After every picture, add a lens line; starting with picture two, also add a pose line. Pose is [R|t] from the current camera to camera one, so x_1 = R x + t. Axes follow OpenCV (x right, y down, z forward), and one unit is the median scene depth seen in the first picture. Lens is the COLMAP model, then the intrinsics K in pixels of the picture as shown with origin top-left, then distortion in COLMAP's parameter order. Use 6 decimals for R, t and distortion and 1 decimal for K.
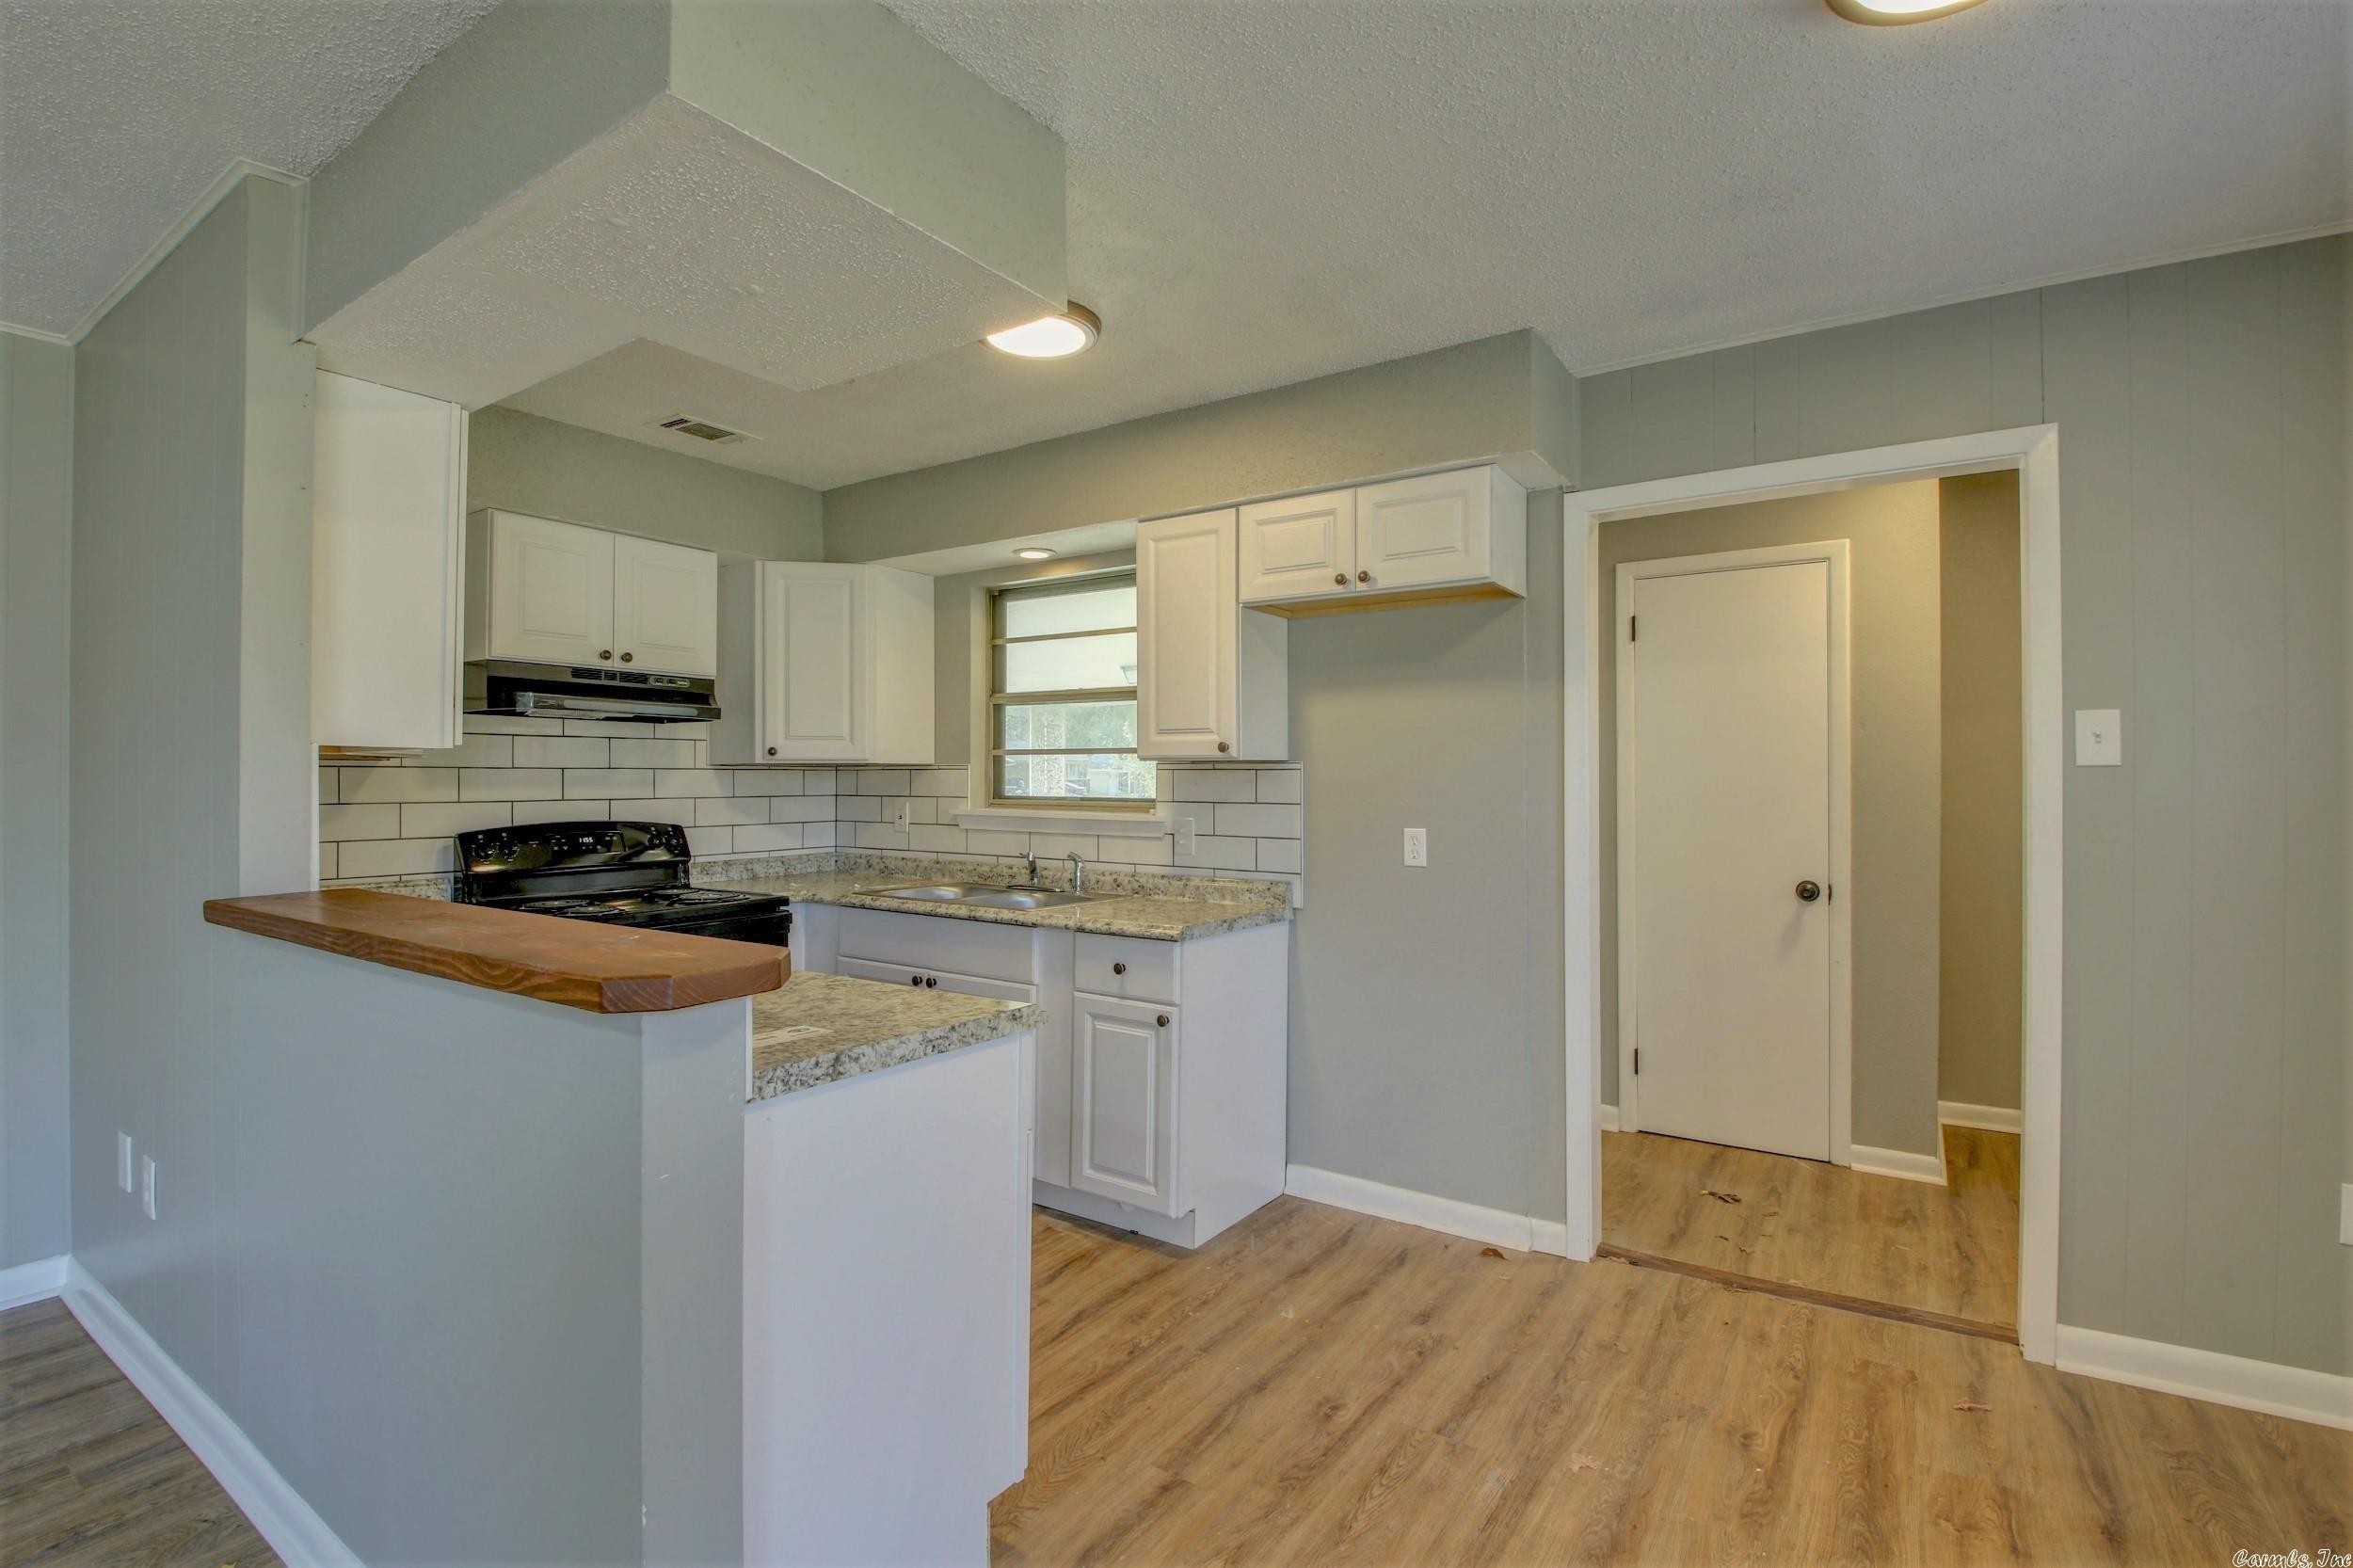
lens RADIAL K [[1096.2, 0, 1180.8], [0, 1096.2, 768.1], [0, 0, 1]] dist [0.032795, -0.022100]
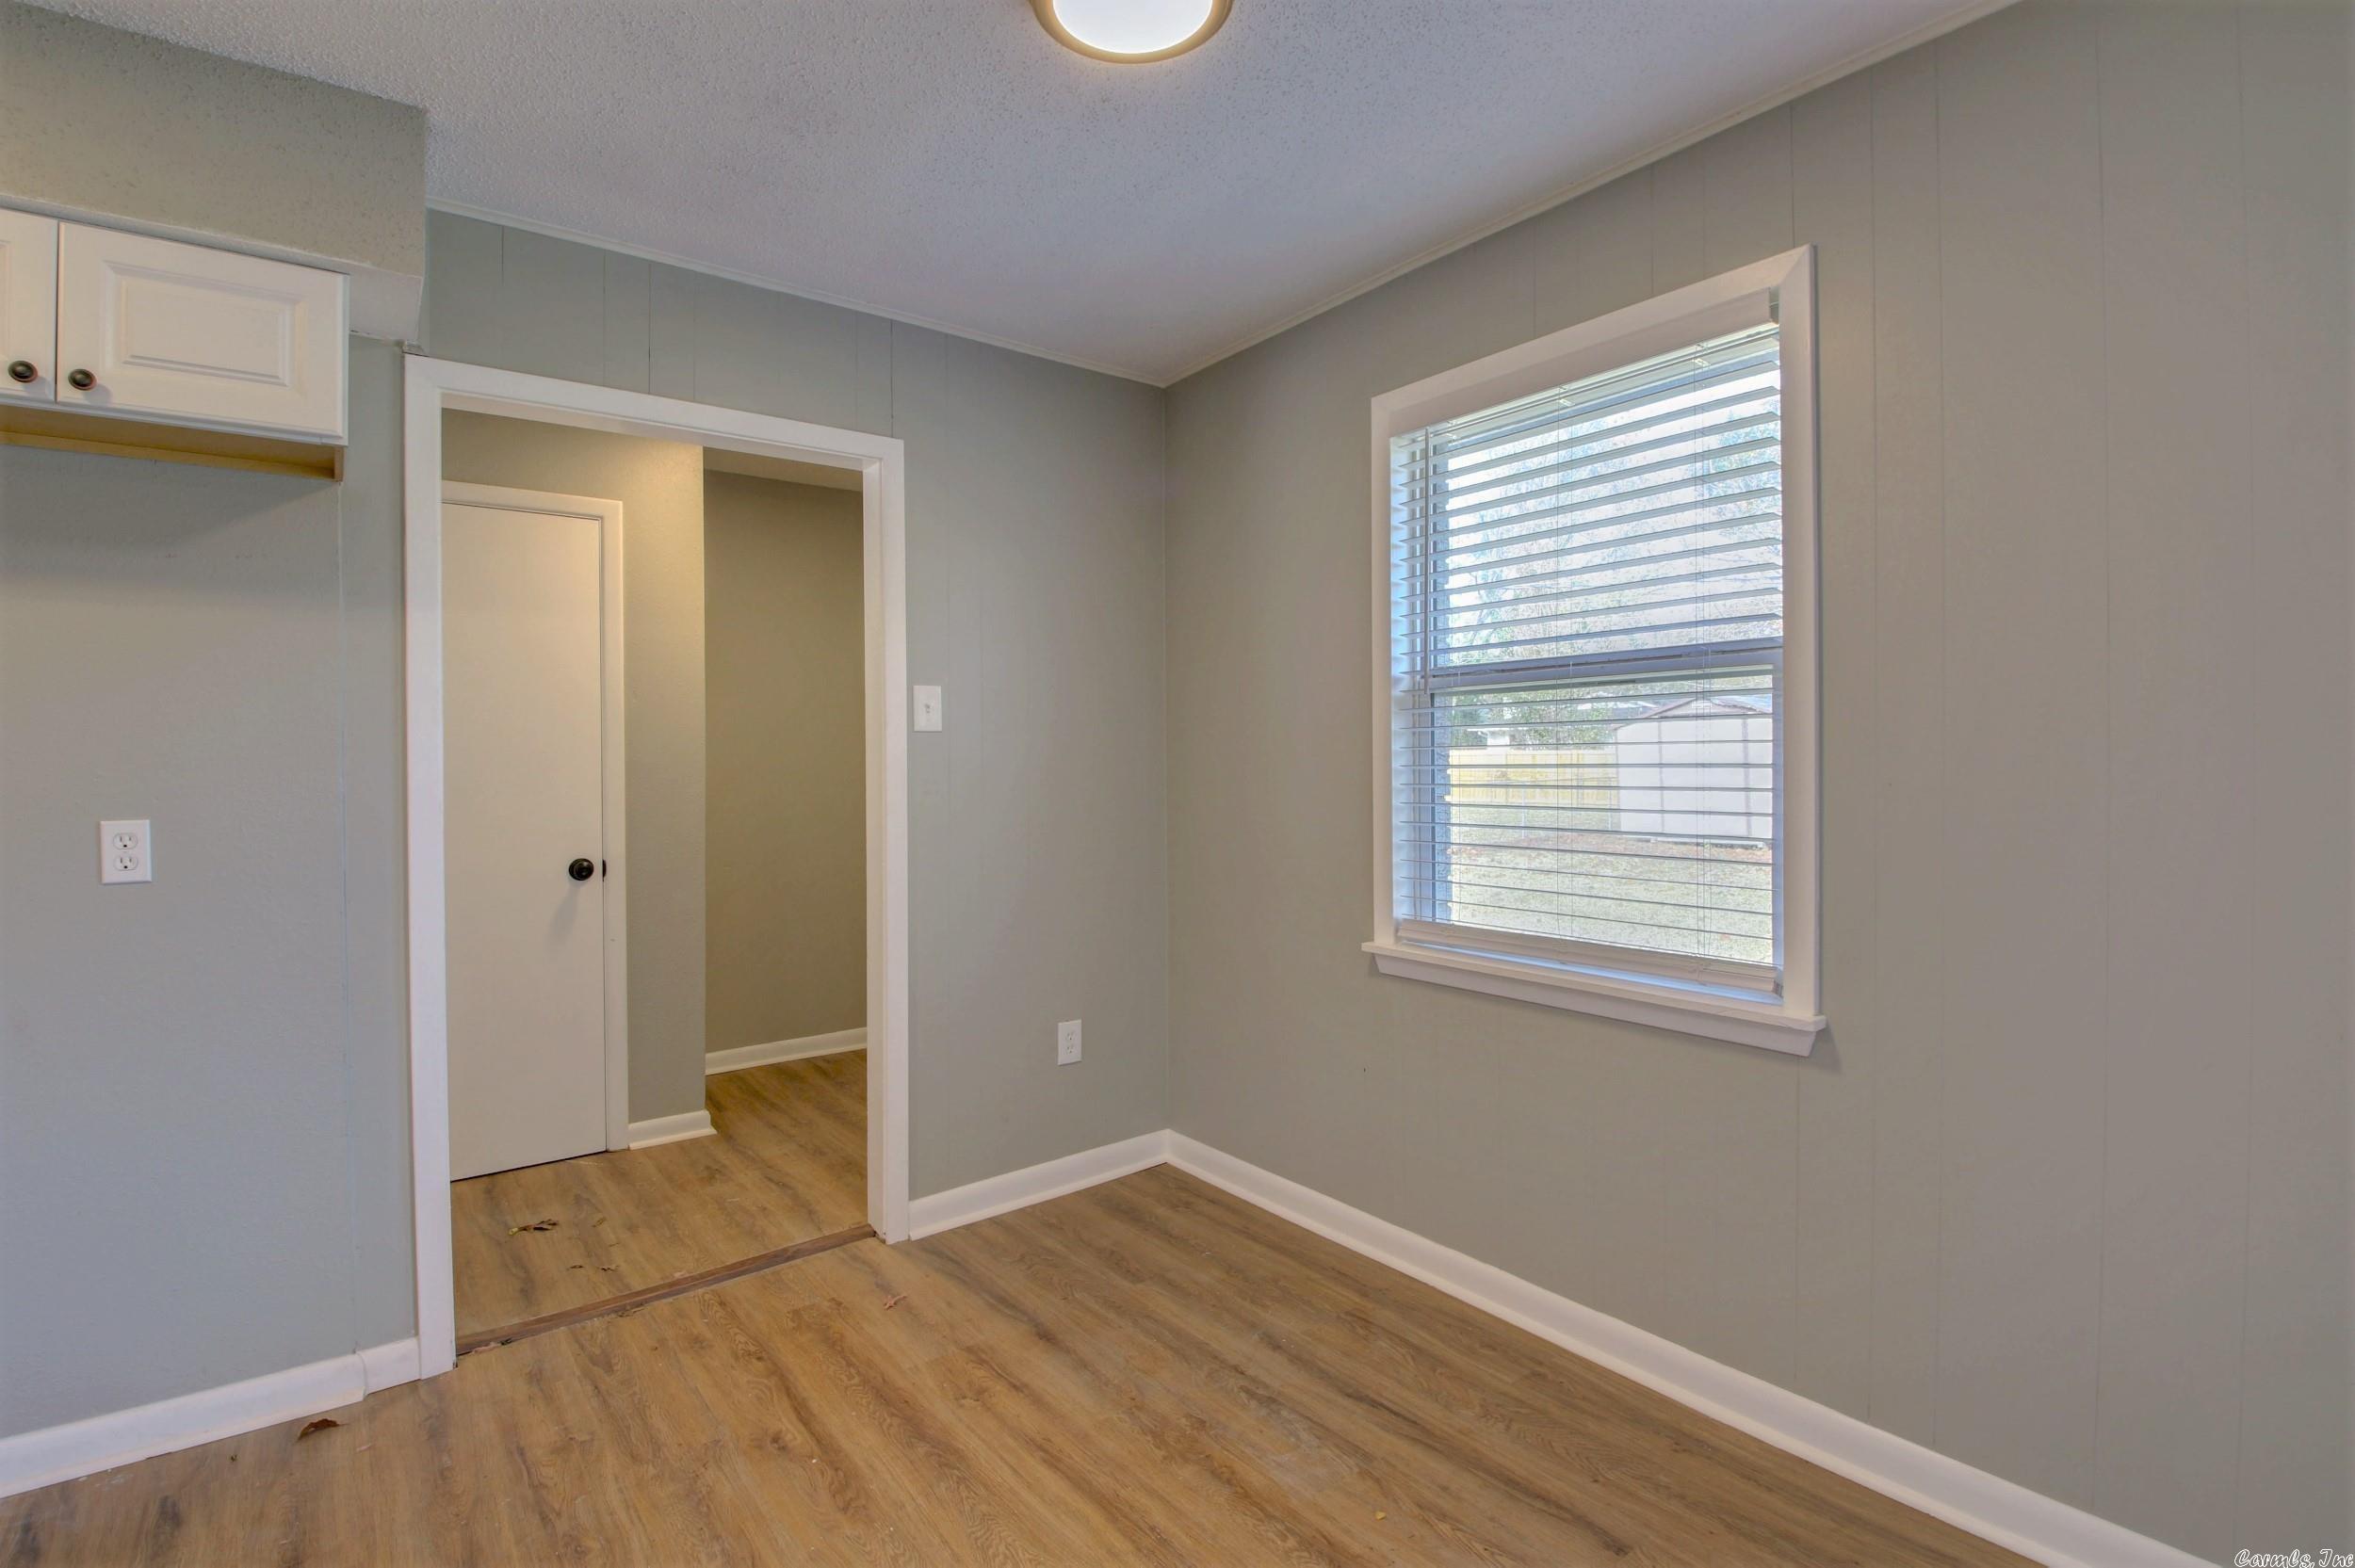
lens RADIAL K [[1103.9, 0, 1166.6], [0, 1103.9, 770.5], [0, 0, 1]] dist [-0.009287, -0.009993]
pose [[0.333013, -0.007208, 0.942895, -0.173024], [-0.000233, 0.999970, 0.007727, 0.024148], [-0.942922, -0.002793, 0.333001, 0.273888]]
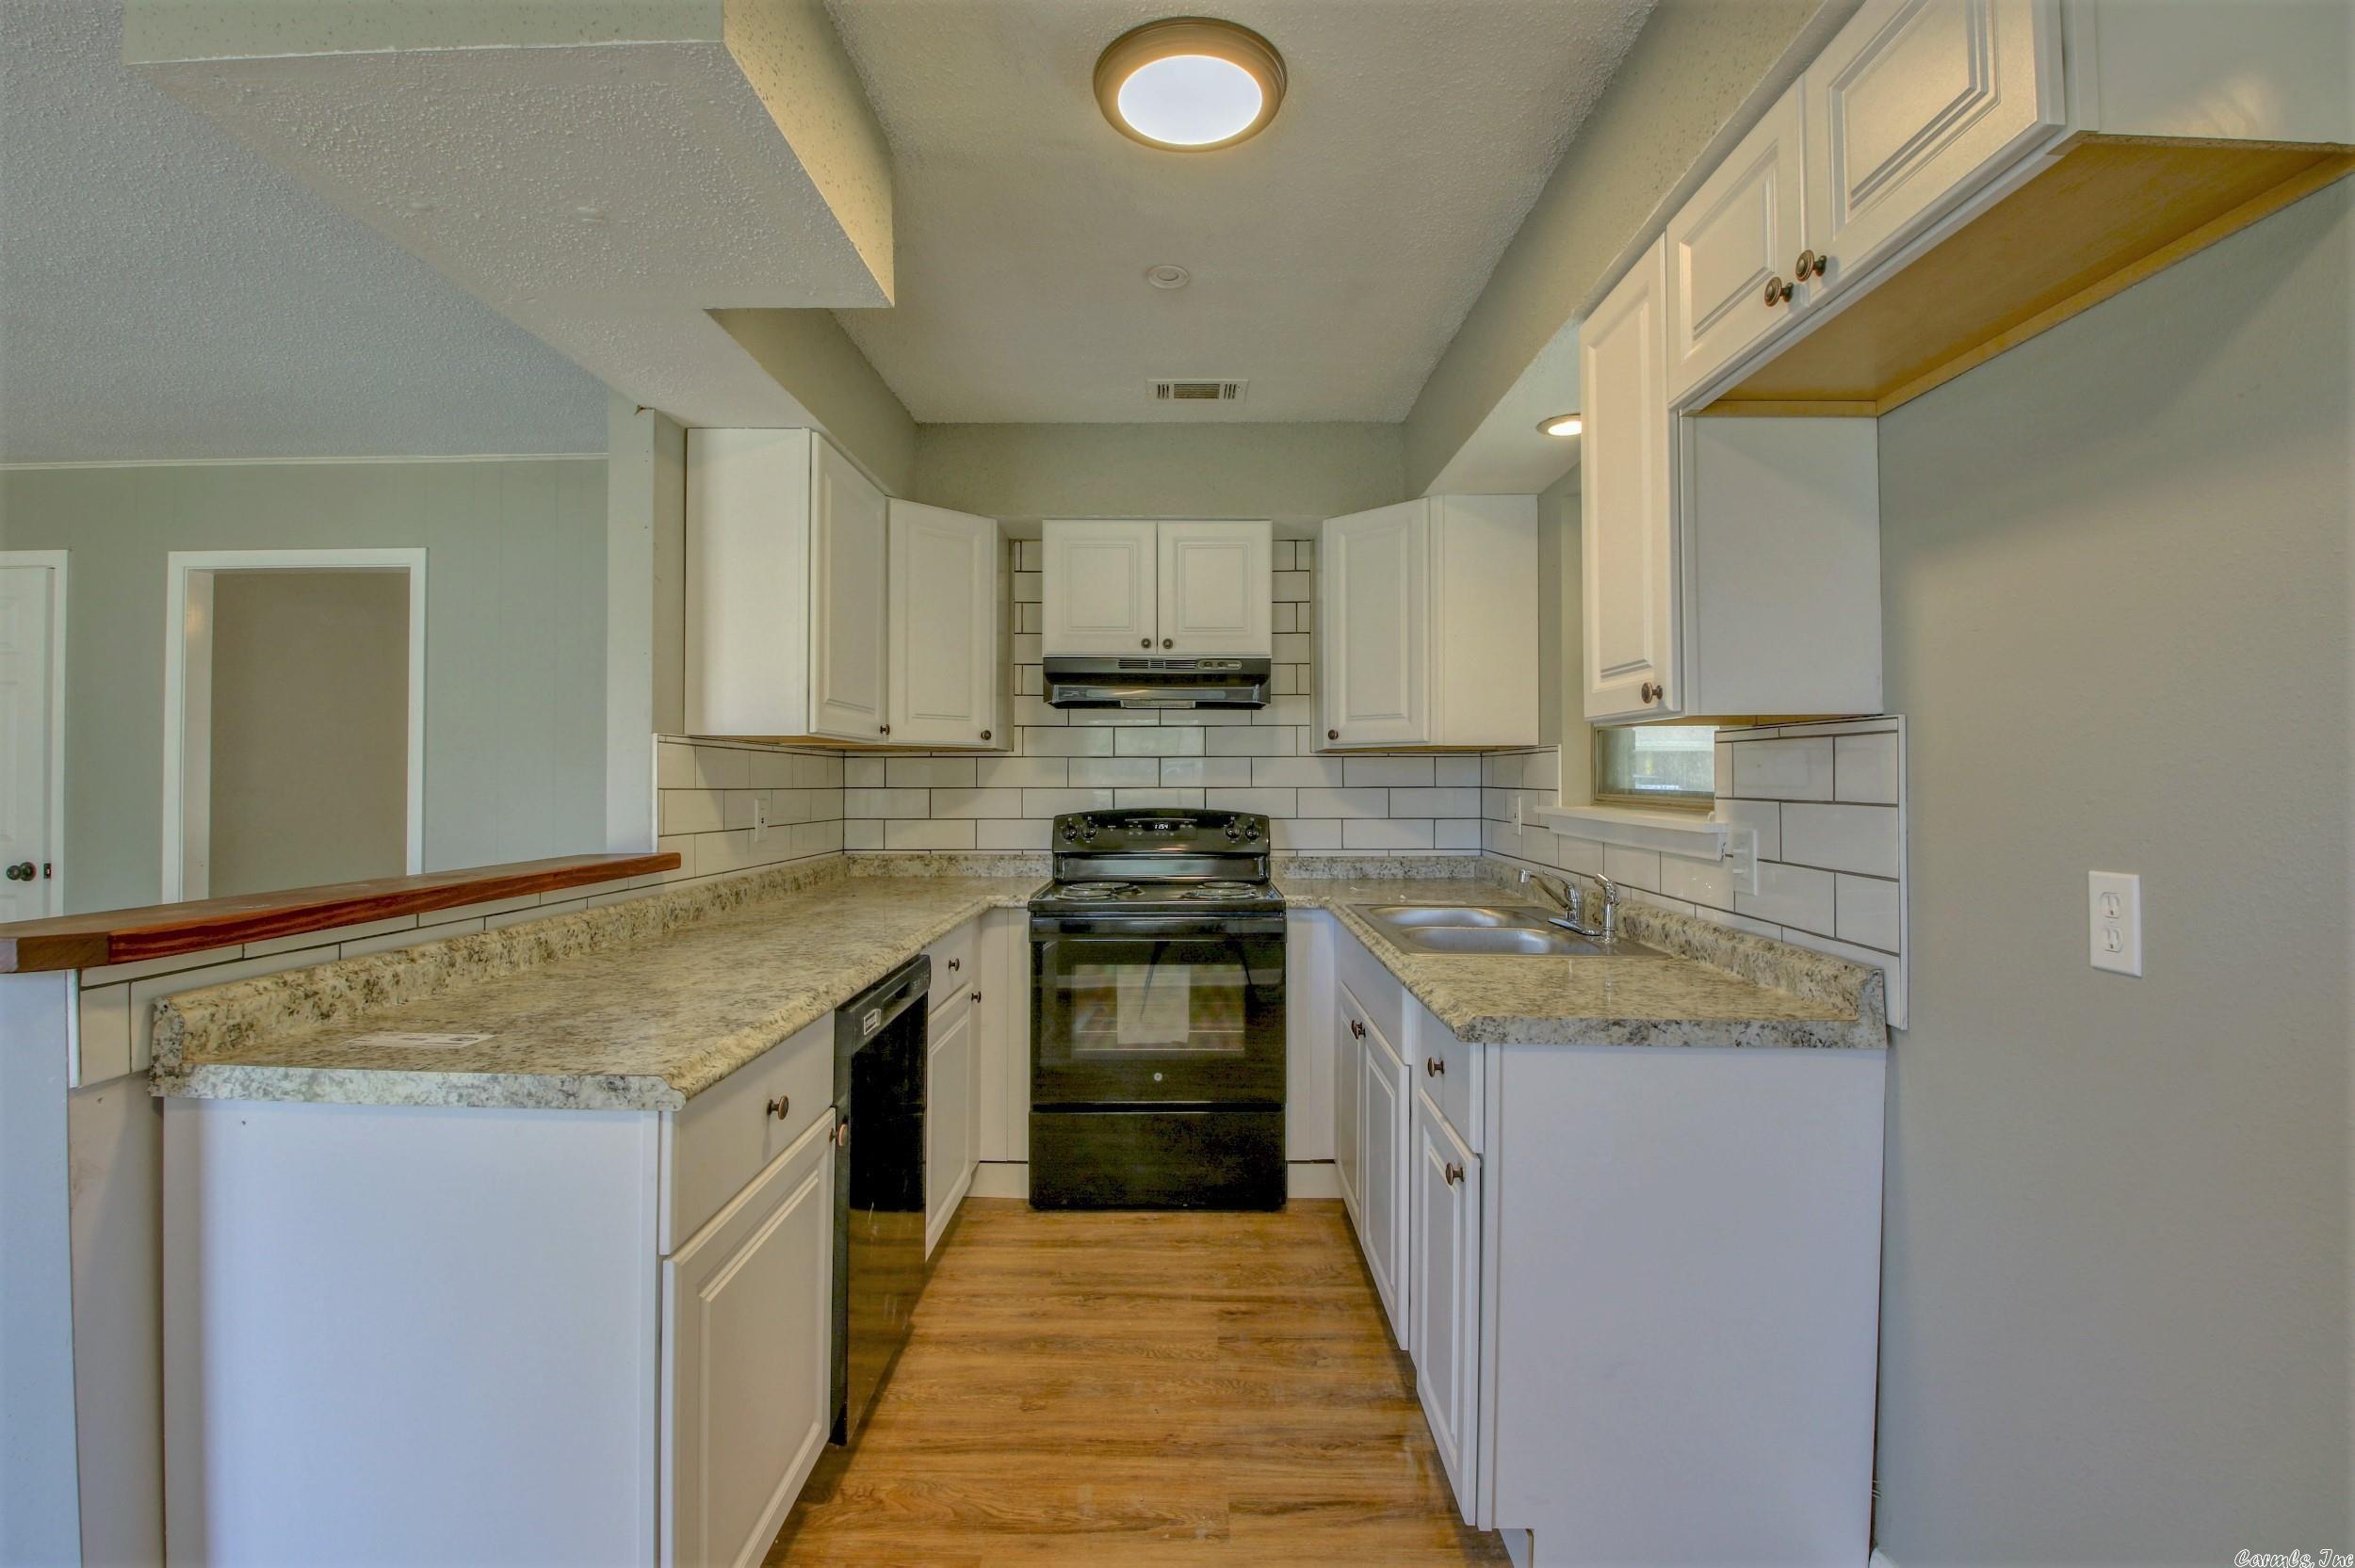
lens RADIAL K [[1090.1, 0, 1178.0], [0, 1090.1, 768.0], [0, 0, 1]] dist [0.015818, -0.029288]
pose [[0.542760, -0.008660, -0.839843, 0.378934], [0.008862, 0.999950, -0.004584, 0.018534], [0.839841, -0.004954, 0.542810, 0.558731]]
